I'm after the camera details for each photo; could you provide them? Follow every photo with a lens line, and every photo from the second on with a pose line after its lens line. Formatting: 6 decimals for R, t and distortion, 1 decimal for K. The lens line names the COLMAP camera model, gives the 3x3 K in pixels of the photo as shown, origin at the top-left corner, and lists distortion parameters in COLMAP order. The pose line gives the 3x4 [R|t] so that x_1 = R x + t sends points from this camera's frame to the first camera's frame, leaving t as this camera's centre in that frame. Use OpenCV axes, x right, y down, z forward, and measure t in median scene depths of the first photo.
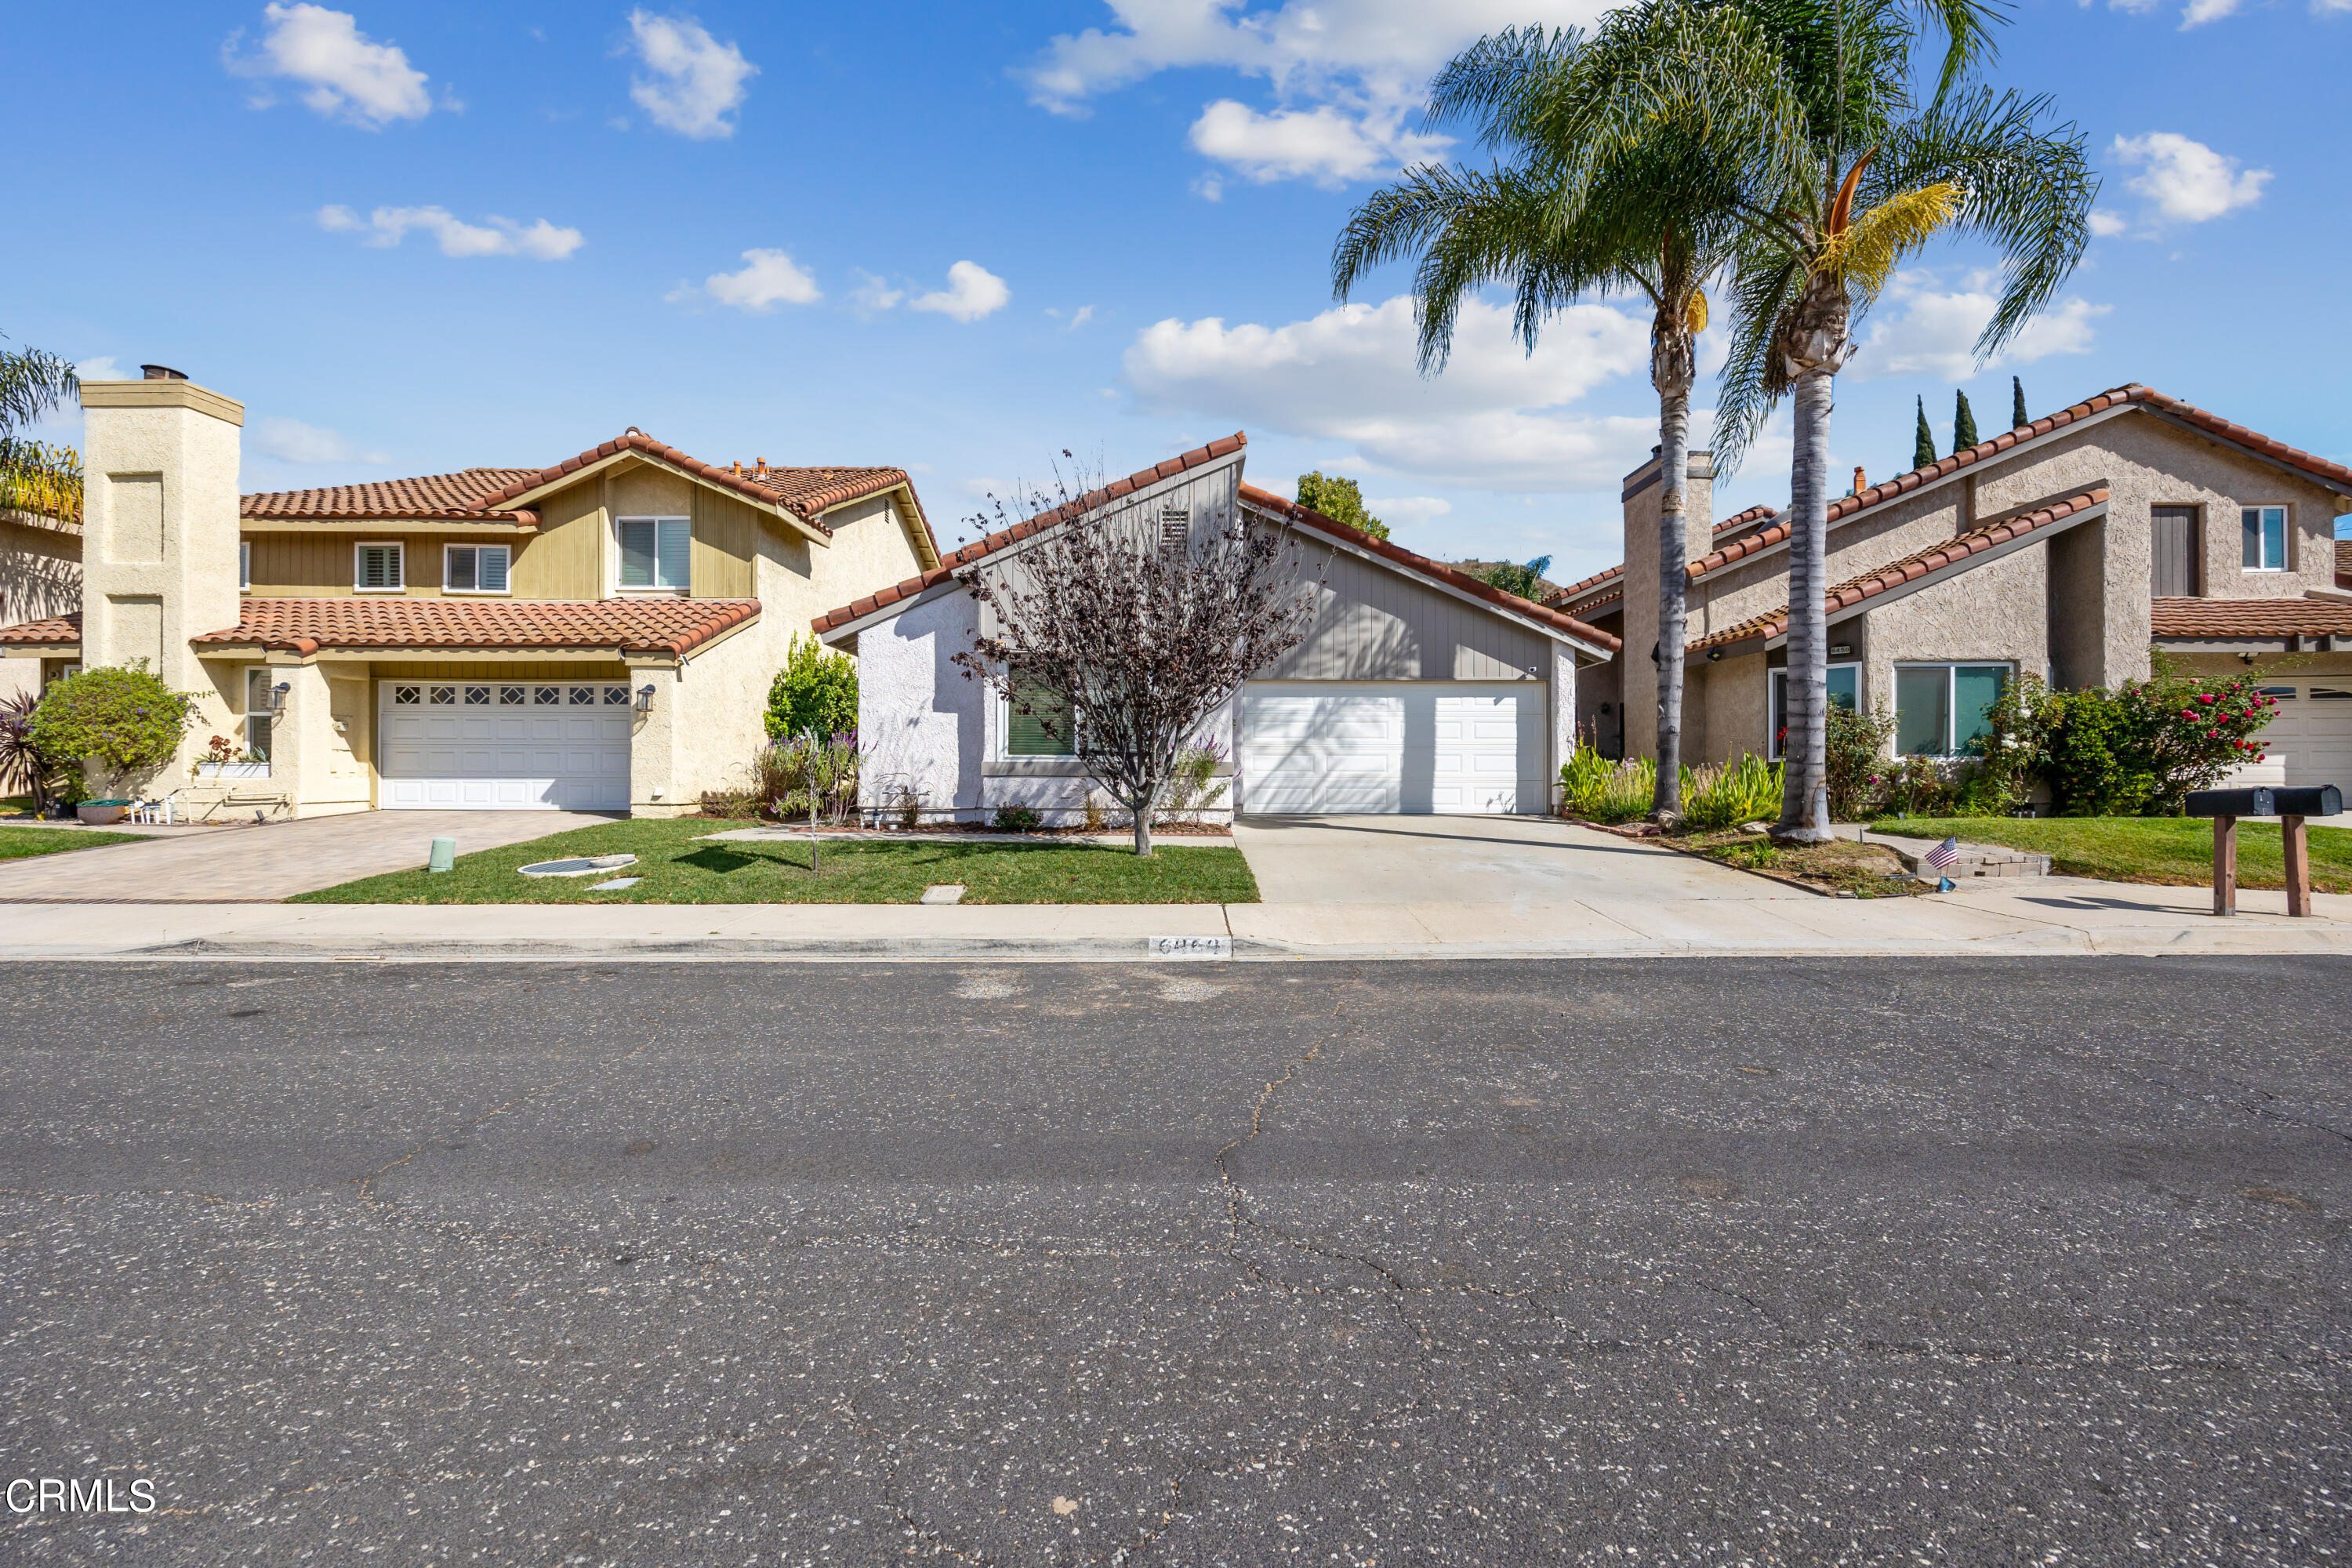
lens RADIAL K [[913.3, 0, 1176.0], [0, 913.3, 784.0], [0, 0, 1]] dist [0.001495, 0.000142]
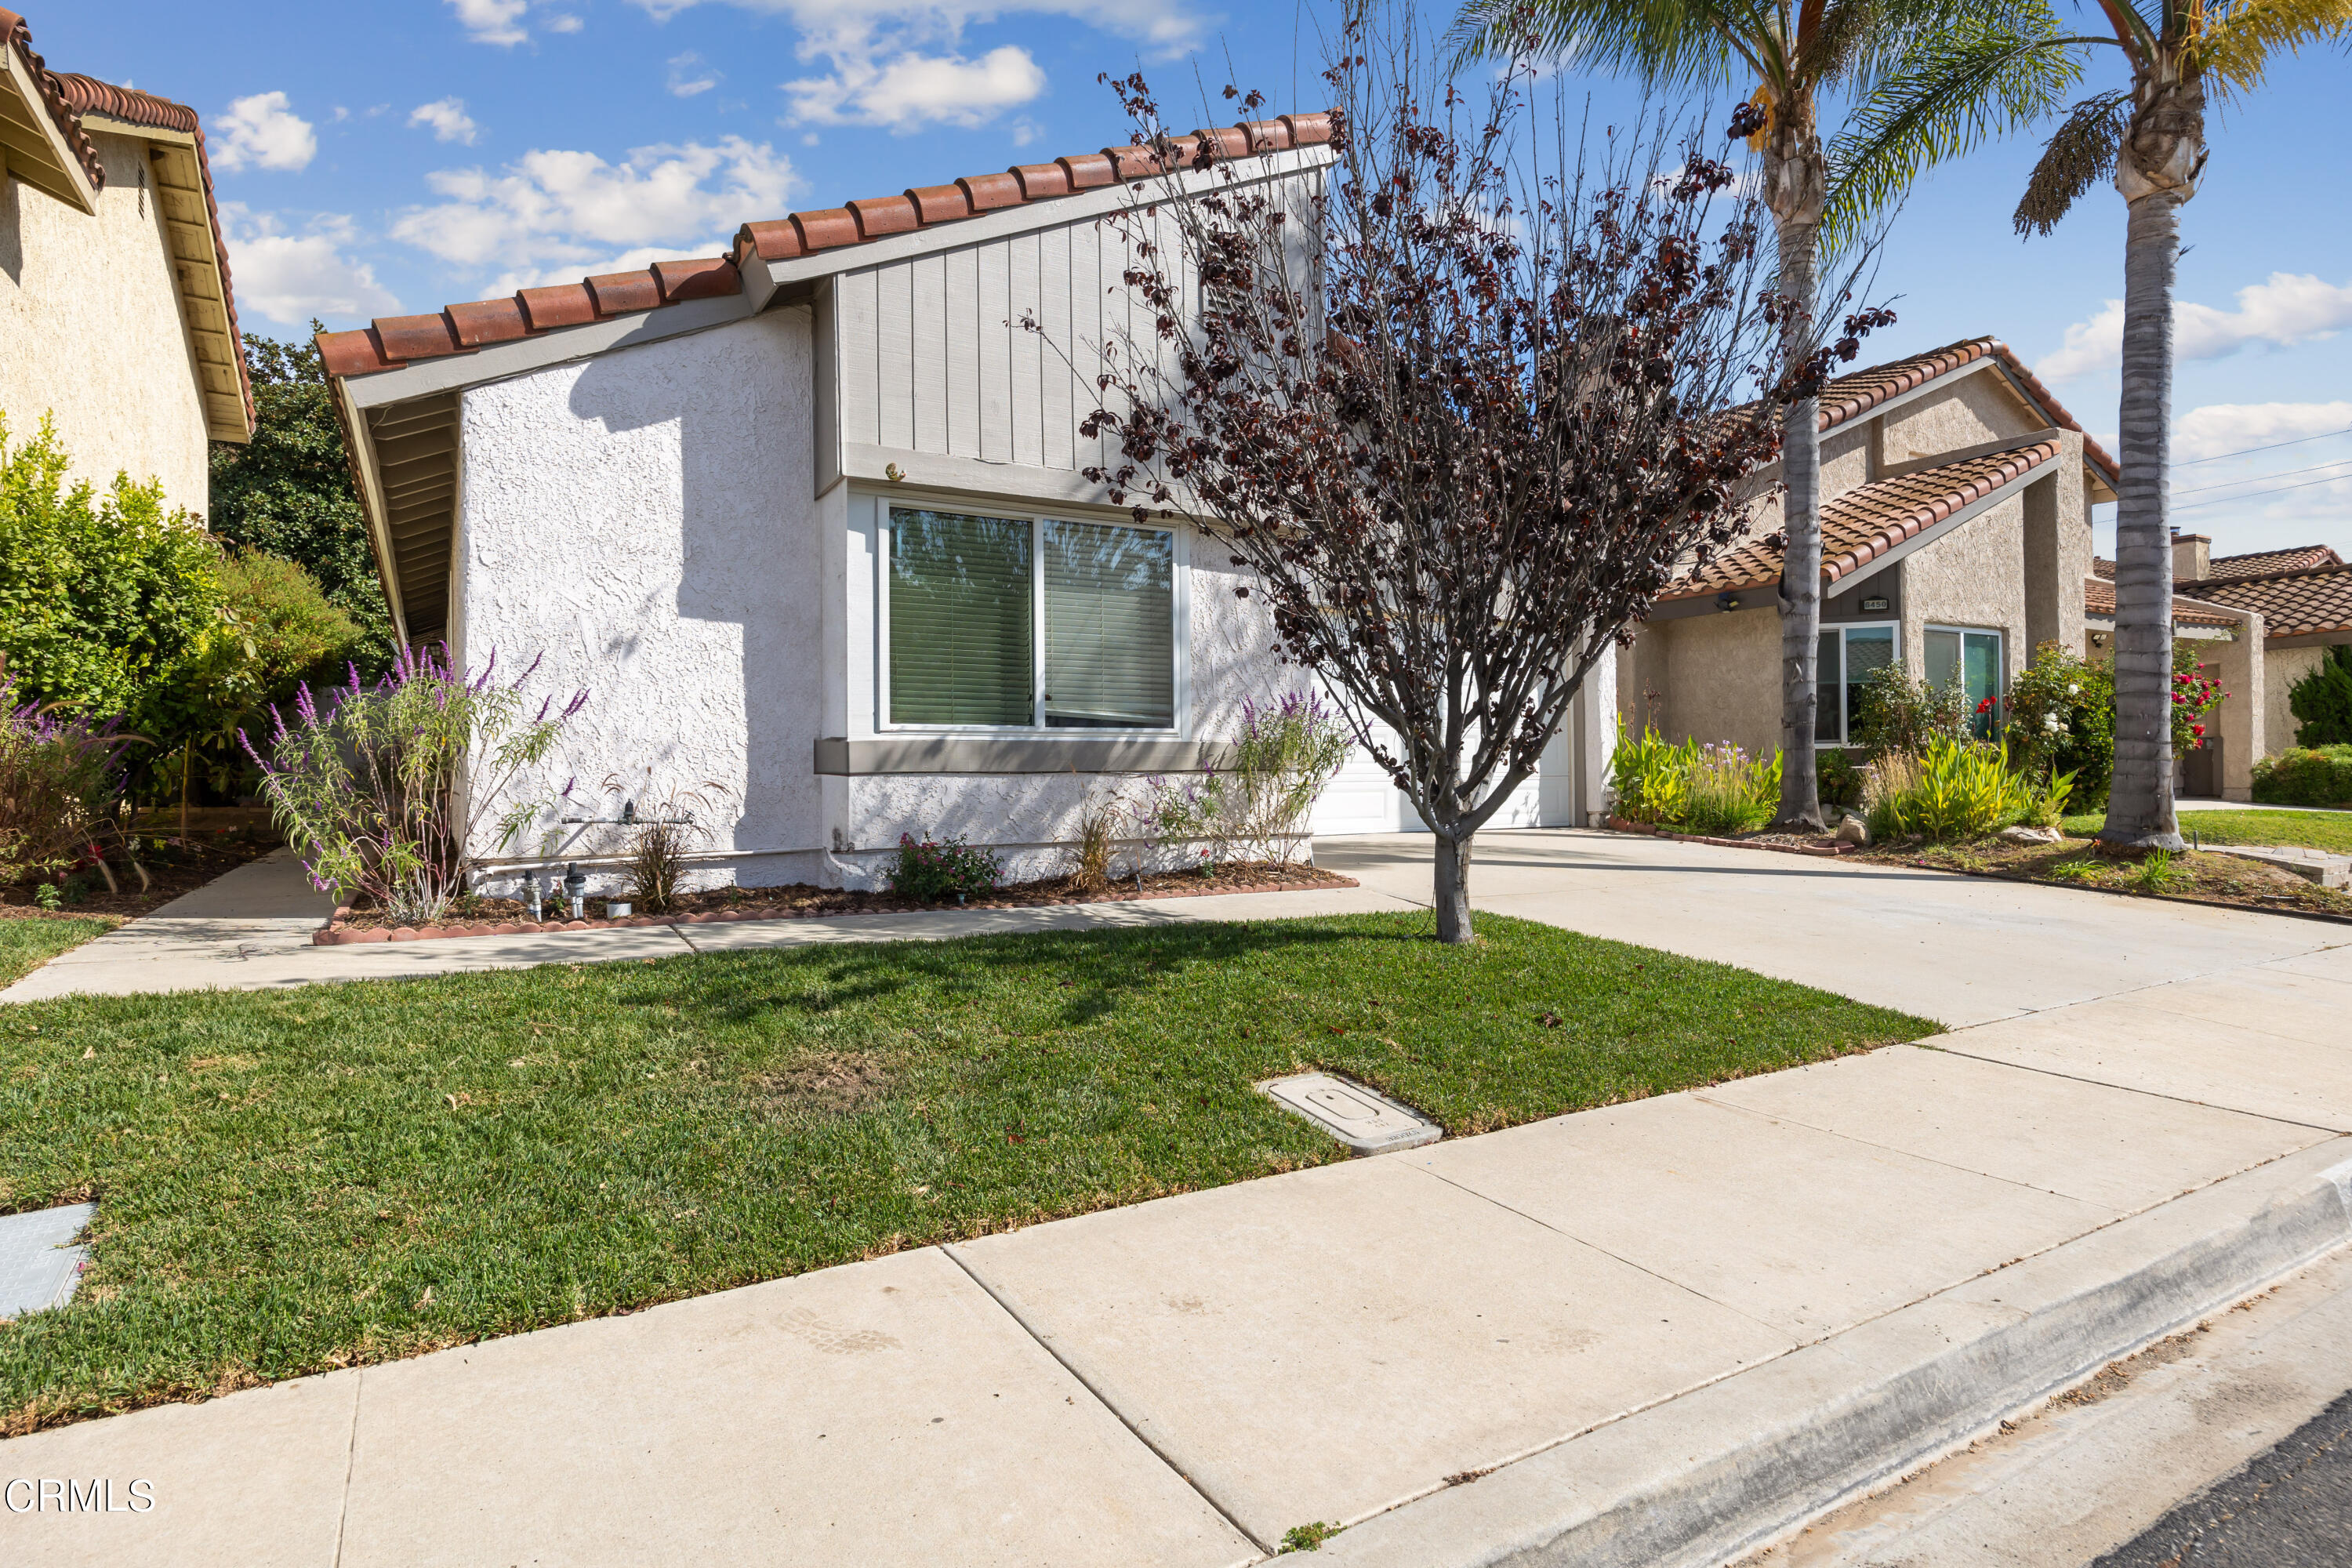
lens RADIAL K [[1243.9, 0, 1167.1], [0, 1243.9, 792.3], [0, 0, 1]] dist [-0.004004, -0.001476]
pose [[0.862977, -0.015832, 0.504994, -0.338026], [0.016872, 0.999855, 0.002514, 0.000802], [-0.504961, 0.006351, 0.863119, 0.397210]]
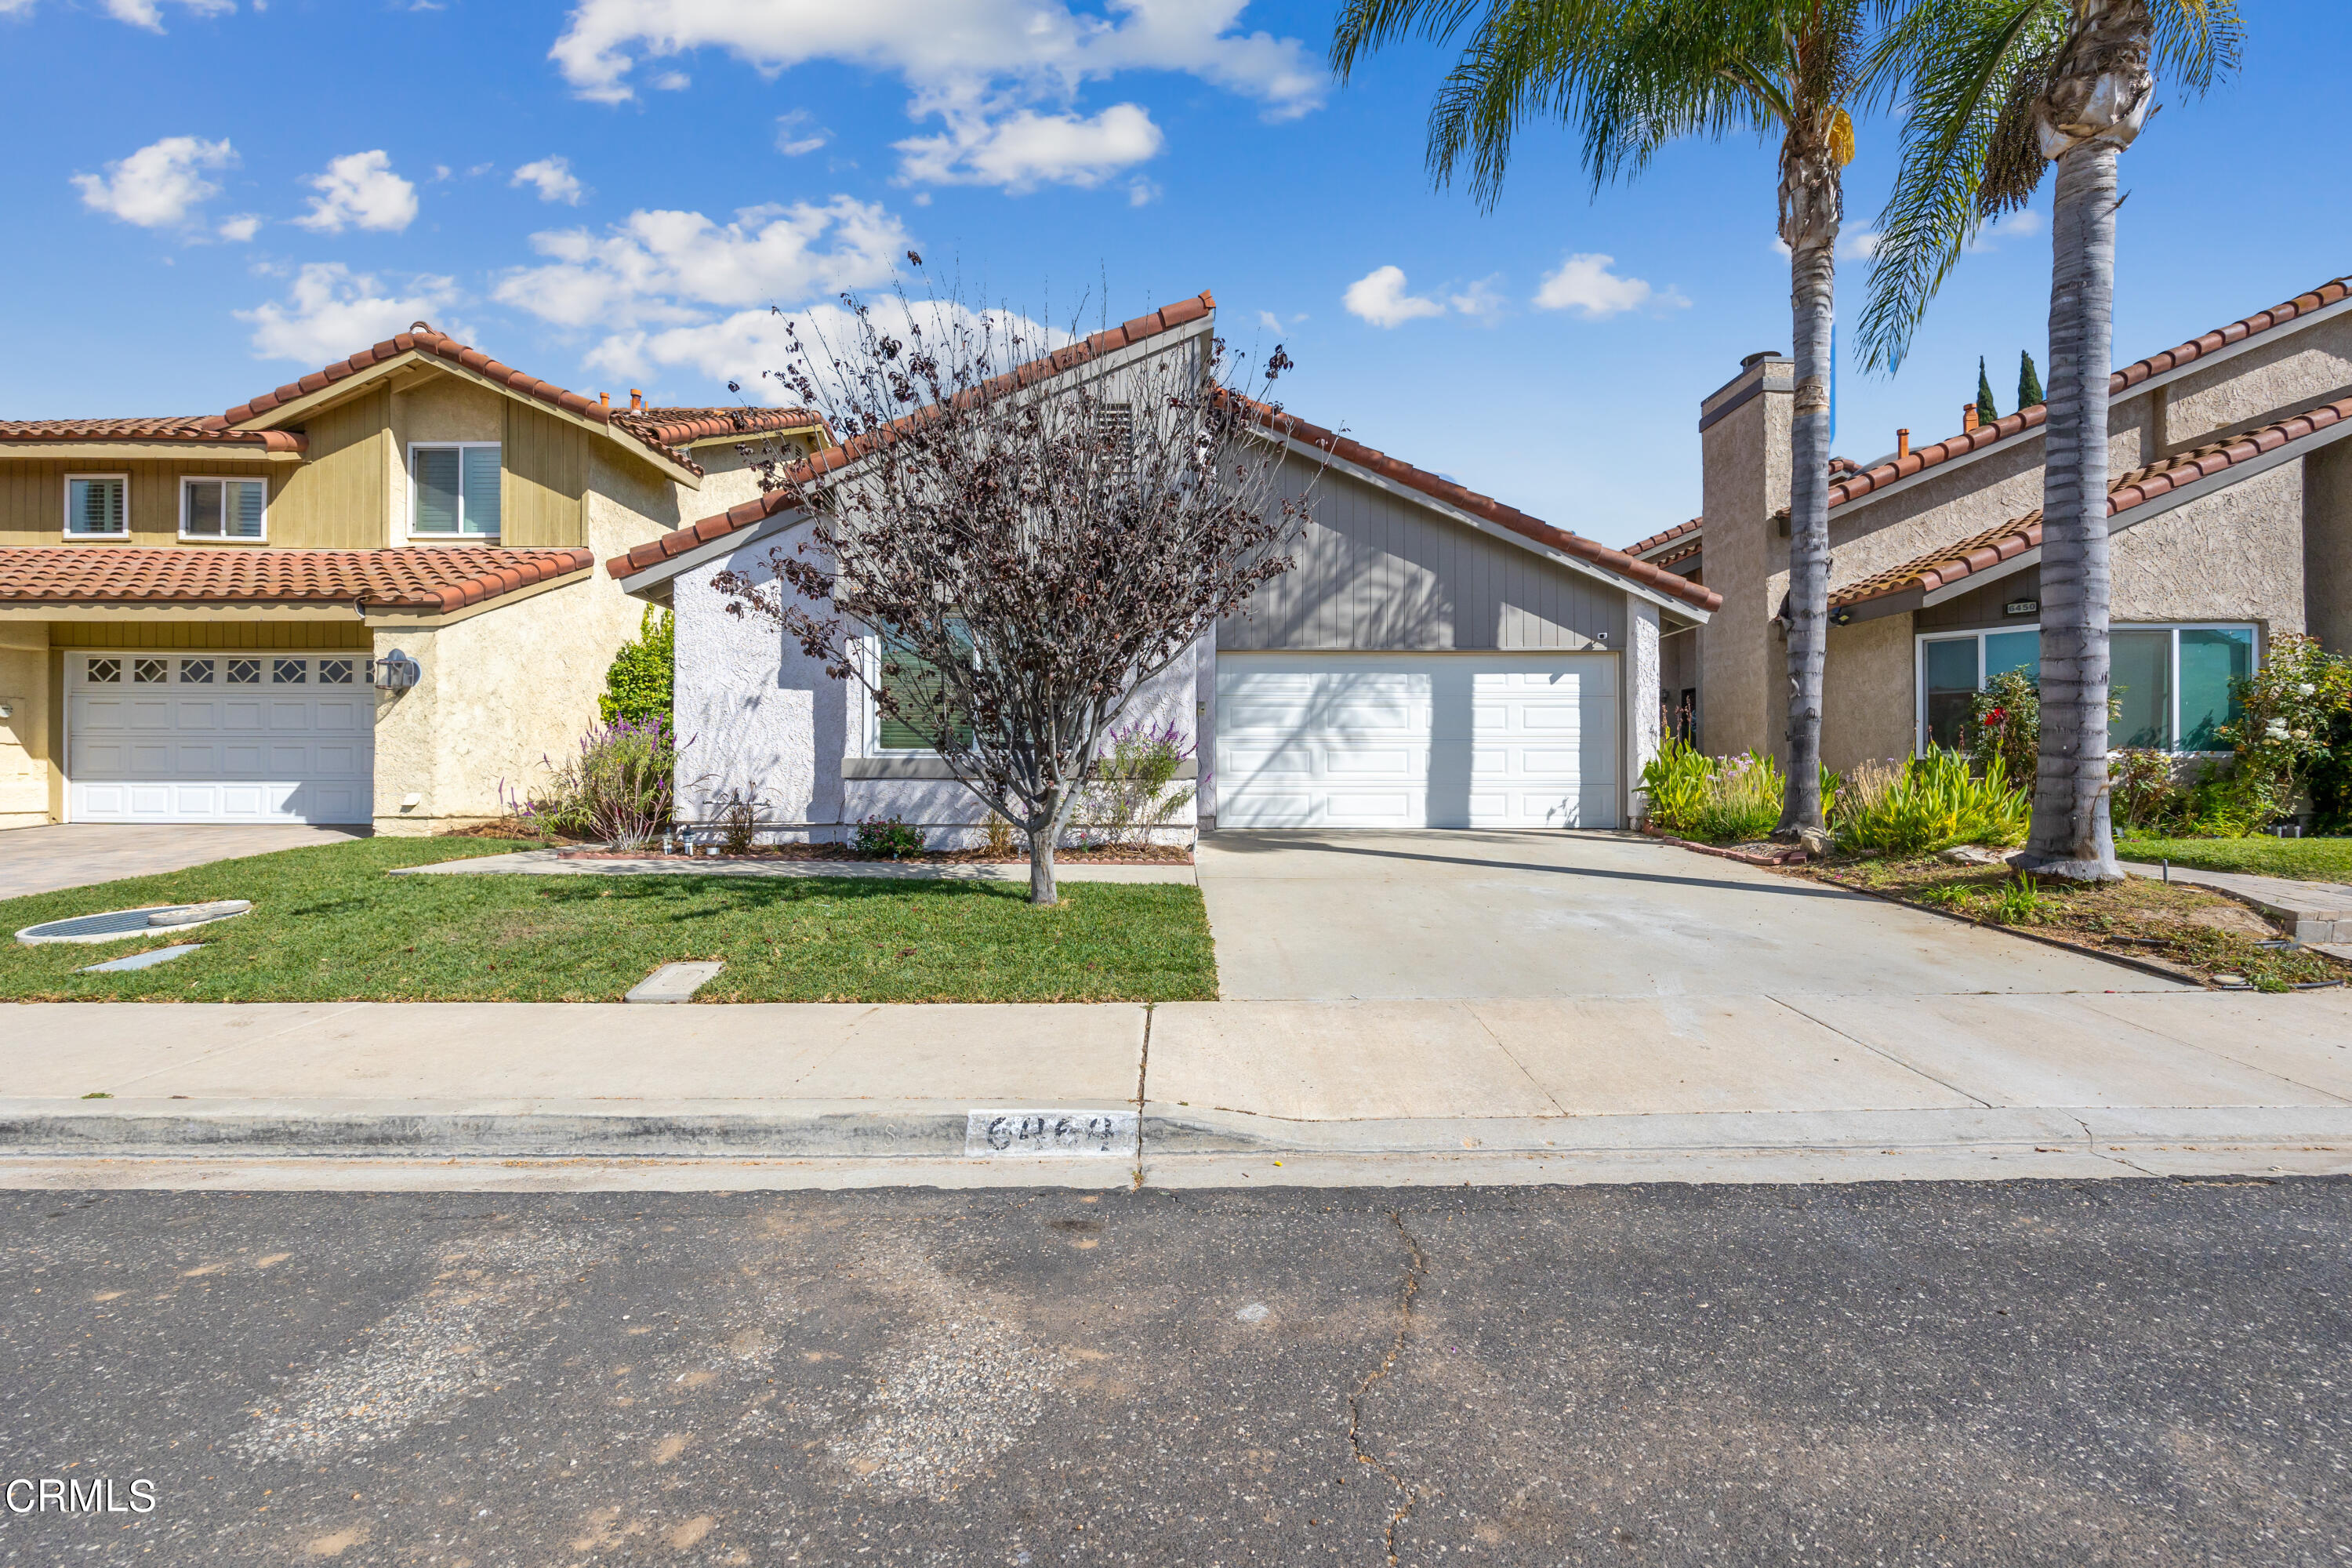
lens RADIAL K [[939.5, 0, 1176.0], [0, 939.5, 784.0], [0, 0, 1]] dist [-0.000572, 0.000084]
pose [[0.999982, -0.000446, 0.006066, 0.038077], [0.000461, 0.999997, -0.002354, -0.002253], [-0.006065, 0.002357, 0.999979, 0.247740]]
